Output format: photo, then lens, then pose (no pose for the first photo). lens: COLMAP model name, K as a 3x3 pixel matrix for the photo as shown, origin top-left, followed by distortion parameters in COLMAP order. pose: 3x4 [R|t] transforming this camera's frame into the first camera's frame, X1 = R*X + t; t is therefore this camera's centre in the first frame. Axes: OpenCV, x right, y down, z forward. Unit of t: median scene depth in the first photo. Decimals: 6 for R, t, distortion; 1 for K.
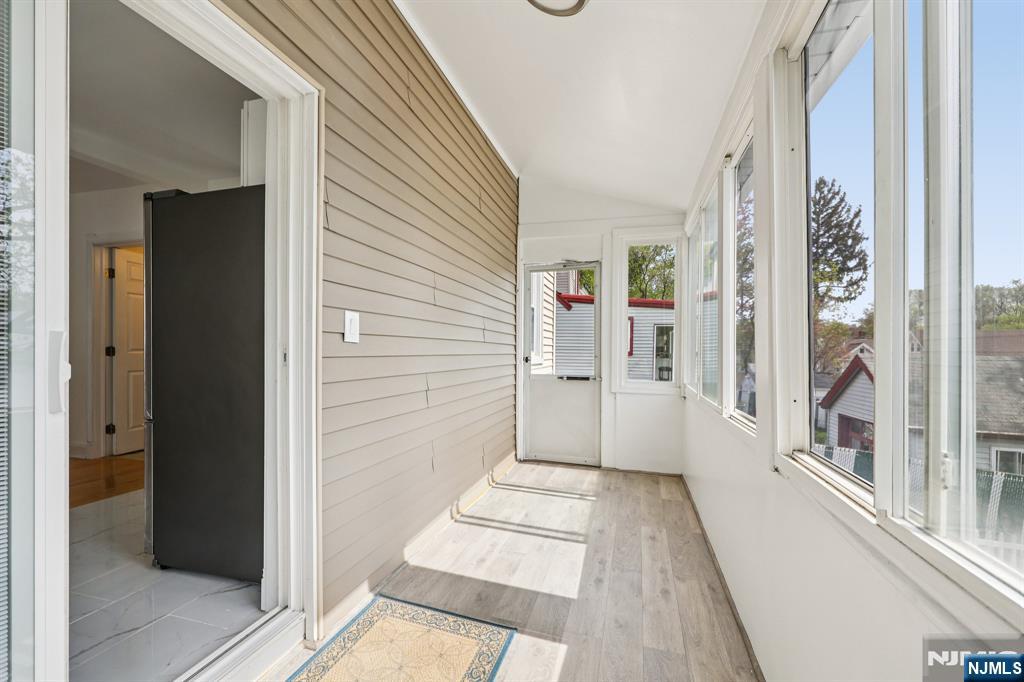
lens RADIAL K [[425.5, 0, 506.2], [0, 425.5, 347.7], [0, 0, 1]] dist [0.002008, 0.000951]
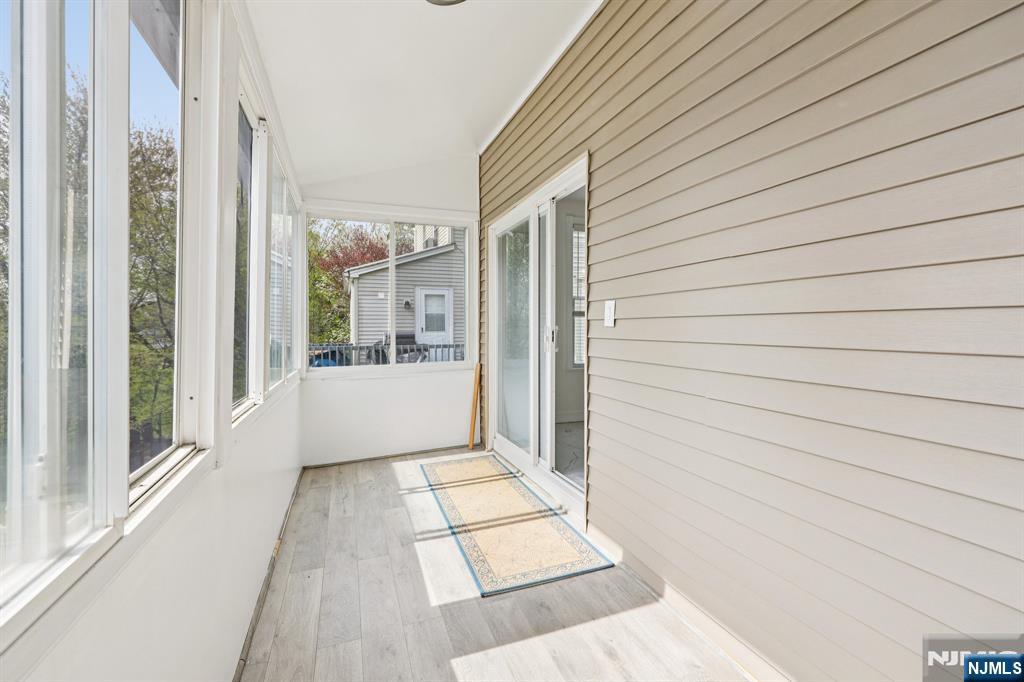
lens RADIAL K [[425.5, 0, 516.3], [0, 425.5, 333.4], [0, 0, 1]] dist [0.002008, 0.000951]
pose [[-0.778277, -0.001446, -0.627920, 0.553796], [-0.005548, 0.999974, 0.004574, 0.002143], [0.627897, 0.007043, -0.778265, 1.663691]]
